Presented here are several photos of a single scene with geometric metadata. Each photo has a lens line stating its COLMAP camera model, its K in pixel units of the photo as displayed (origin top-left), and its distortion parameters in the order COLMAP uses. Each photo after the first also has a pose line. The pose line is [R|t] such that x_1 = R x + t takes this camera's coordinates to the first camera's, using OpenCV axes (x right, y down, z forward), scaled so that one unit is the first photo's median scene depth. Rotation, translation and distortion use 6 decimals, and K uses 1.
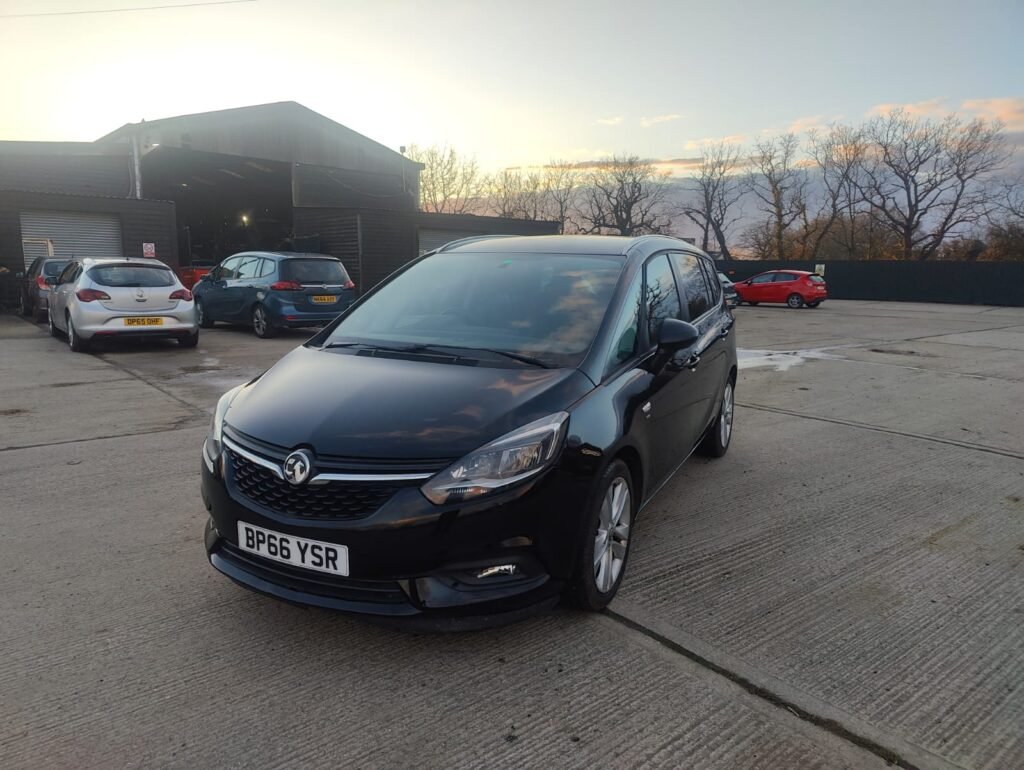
lens RADIAL K [[707.3, 0, 509.7], [0, 707.3, 379.9], [0, 0, 1]] dist [0.045857, -0.047173]
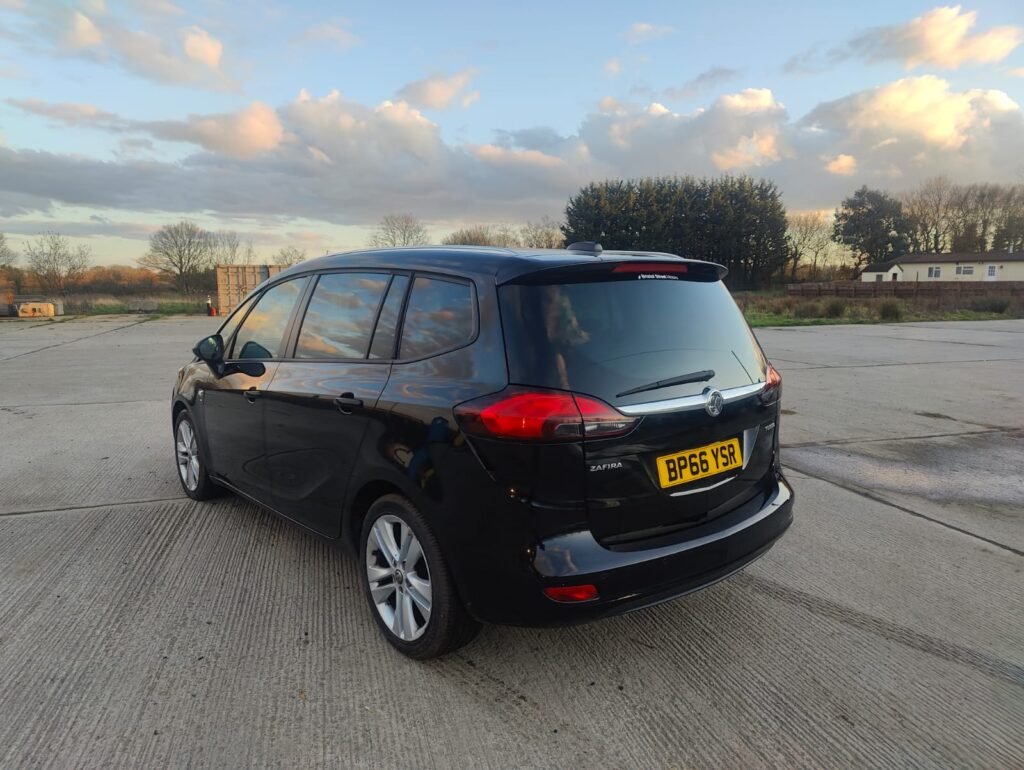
lens RADIAL K [[708.9, 0, 504.8], [0, 708.9, 380.1], [0, 0, 1]] dist [0.049380, -0.052653]
pose [[-0.403263, 0.108112, -0.908675, 1.016859], [-0.146900, 0.972470, 0.180895, -0.270699], [0.903216, 0.206433, -0.376280, 1.726031]]
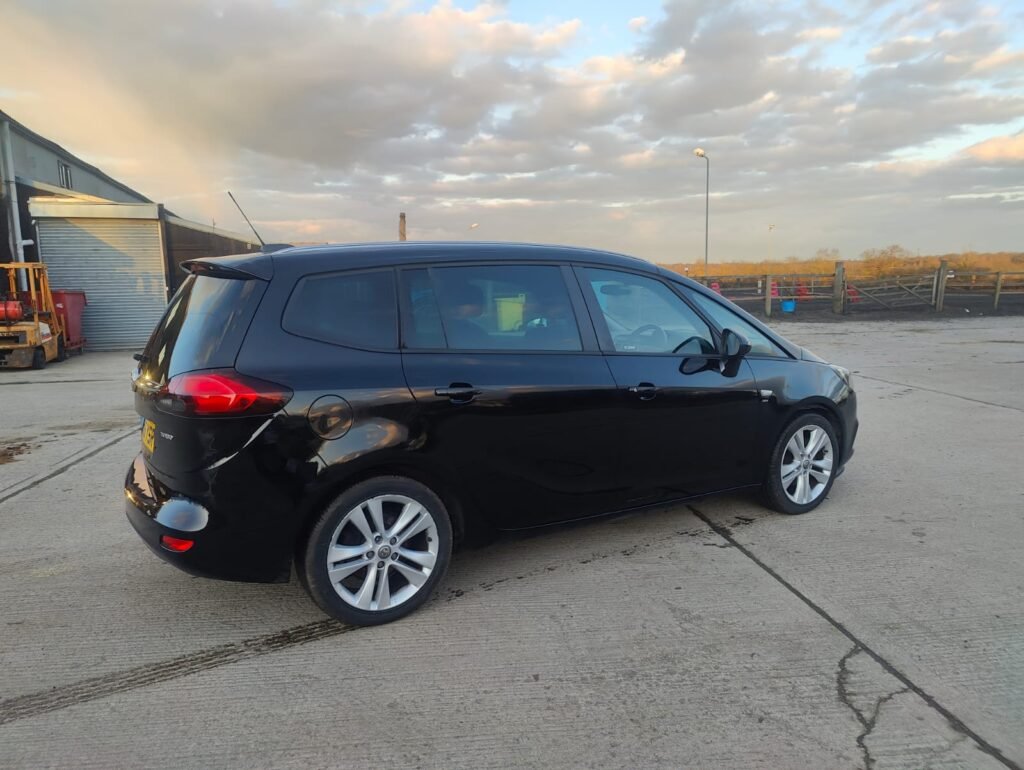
lens RADIAL K [[711.1, 0, 506.0], [0, 711.1, 381.7], [0, 0, 1]] dist [0.049670, -0.051938]
pose [[-0.843142, -0.078812, 0.531883, -0.485405], [0.085659, 0.956878, 0.277573, -0.347426], [-0.530824, 0.279594, -0.800033, 2.090799]]
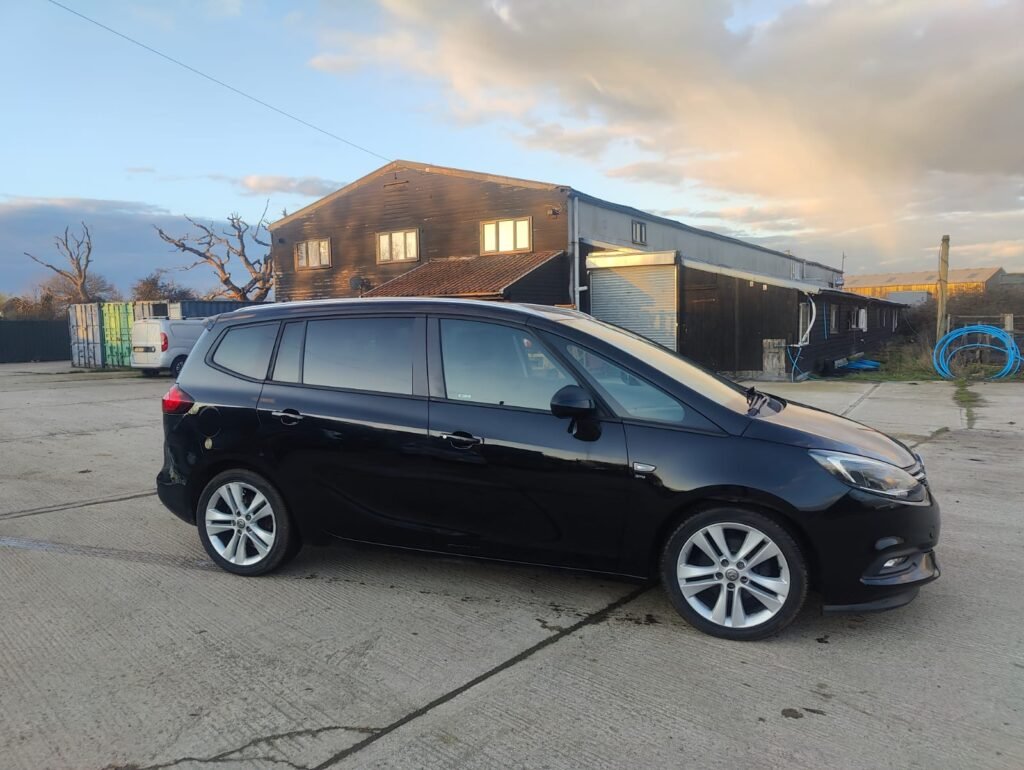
lens RADIAL K [[704.2, 0, 503.0], [0, 704.2, 384.2], [0, 0, 1]] dist [0.047047, -0.045024]
pose [[-0.132691, -0.099578, 0.986143, -1.064113], [0.168158, 0.978255, 0.121408, -0.238278], [-0.976789, 0.181937, -0.113061, 1.293953]]
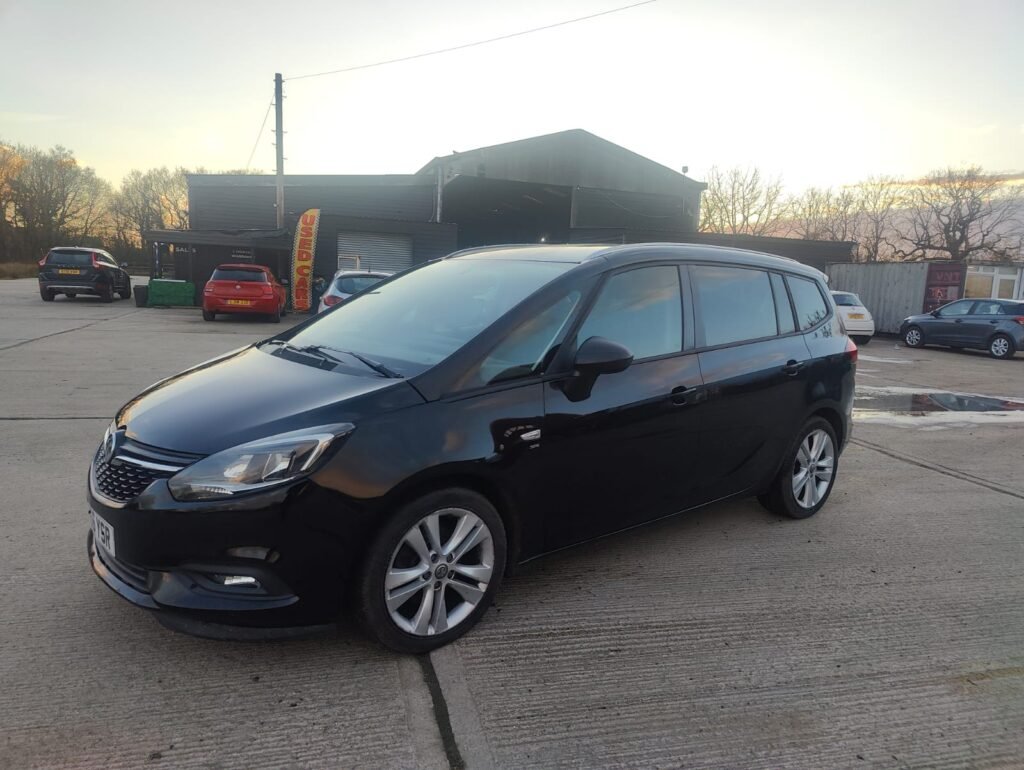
lens RADIAL K [[699.9, 0, 510.1], [0, 699.9, 385.7], [0, 0, 1]] dist [0.047961, -0.048095]
pose [[0.910477, 0.085744, -0.404574, 0.429897], [-0.094214, 0.995551, -0.001031, -0.015173], [0.402686, 0.039055, 0.914505, 0.176026]]
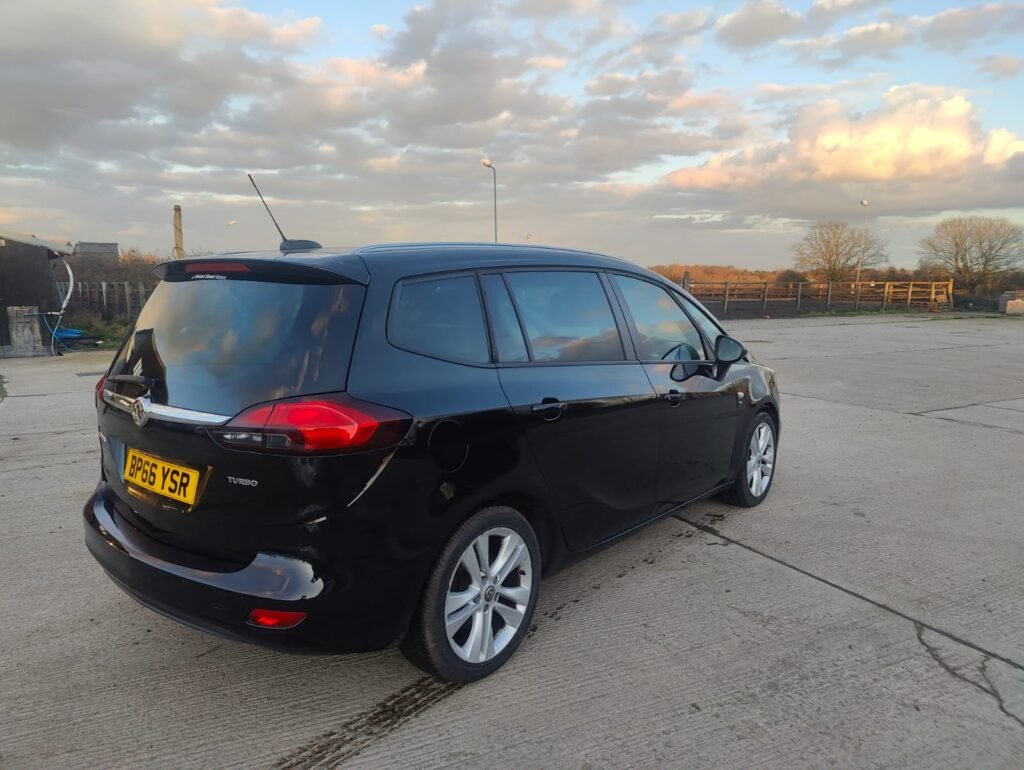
lens RADIAL K [[709.7, 0, 505.6], [0, 709.7, 372.3], [0, 0, 1]] dist [0.058978, -0.064536]
pose [[-0.974050, -0.043271, 0.222160, -0.137534], [0.020977, 0.960071, 0.278970, -0.361569], [-0.225361, 0.276391, -0.934249, 2.170008]]
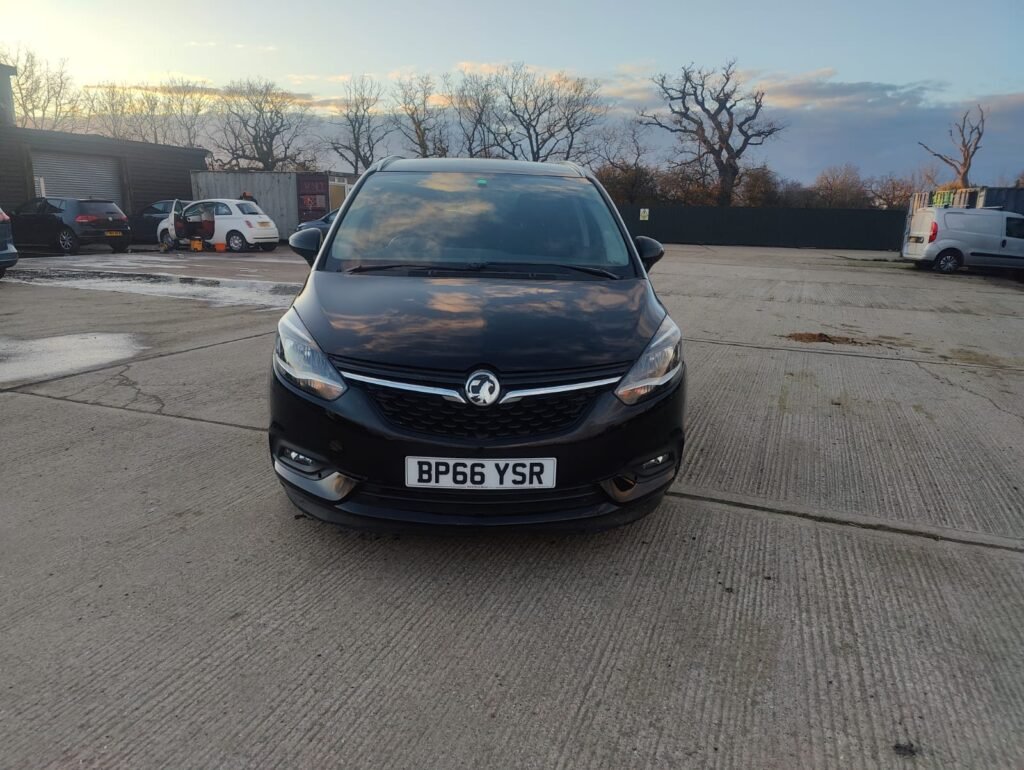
lens RADIAL K [[707.3, 0, 509.7], [0, 707.3, 379.9], [0, 0, 1]] dist [0.045857, -0.047173]
pose [[0.874137, -0.104682, 0.474265, -0.466346], [0.065437, 0.992977, 0.098564, 0.012740], [-0.481252, -0.055124, 0.874847, 0.097509]]
